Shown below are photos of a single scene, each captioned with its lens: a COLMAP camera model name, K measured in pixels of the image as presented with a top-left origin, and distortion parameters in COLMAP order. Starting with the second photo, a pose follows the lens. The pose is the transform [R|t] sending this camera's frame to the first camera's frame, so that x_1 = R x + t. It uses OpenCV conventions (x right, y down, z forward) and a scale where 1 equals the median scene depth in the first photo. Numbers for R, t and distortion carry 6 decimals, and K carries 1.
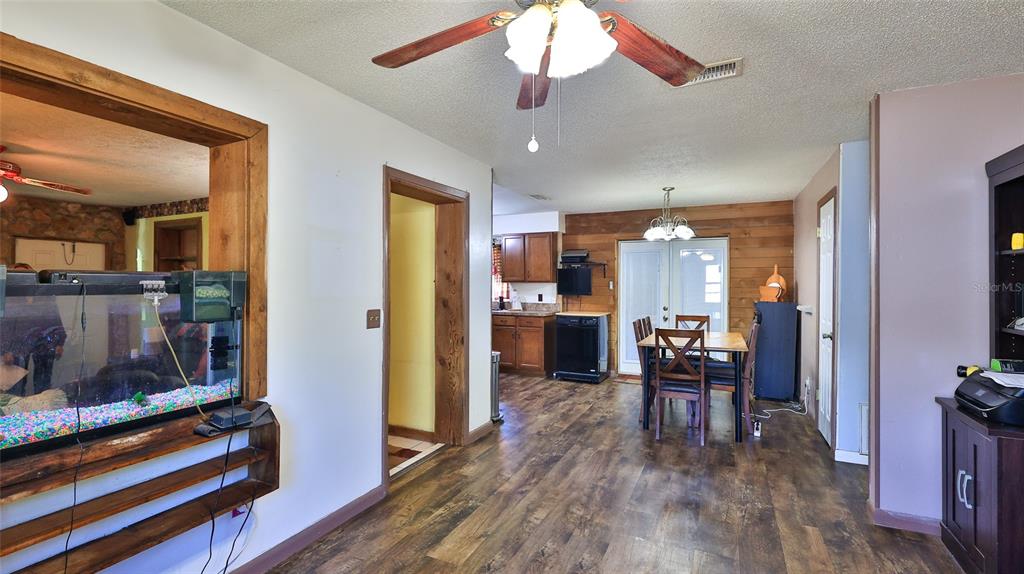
lens RADIAL K [[451.8, 0, 515.1], [0, 451.8, 283.0], [0, 0, 1]] dist [-0.001042, 0.000748]
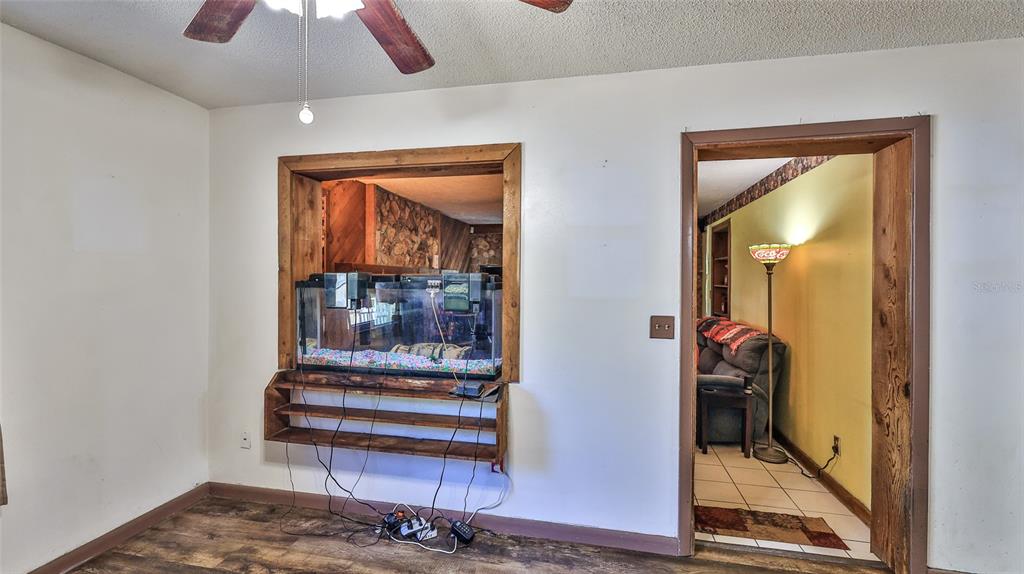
lens RADIAL K [[451.8, 0, 510.9], [0, 451.8, 282.5], [0, 0, 1]] dist [-0.001042, 0.000748]
pose [[0.218359, 0.007858, -0.975837, 0.559011], [-0.005020, 0.999963, 0.006929, -0.007413], [0.975856, 0.003386, 0.218390, 0.738029]]
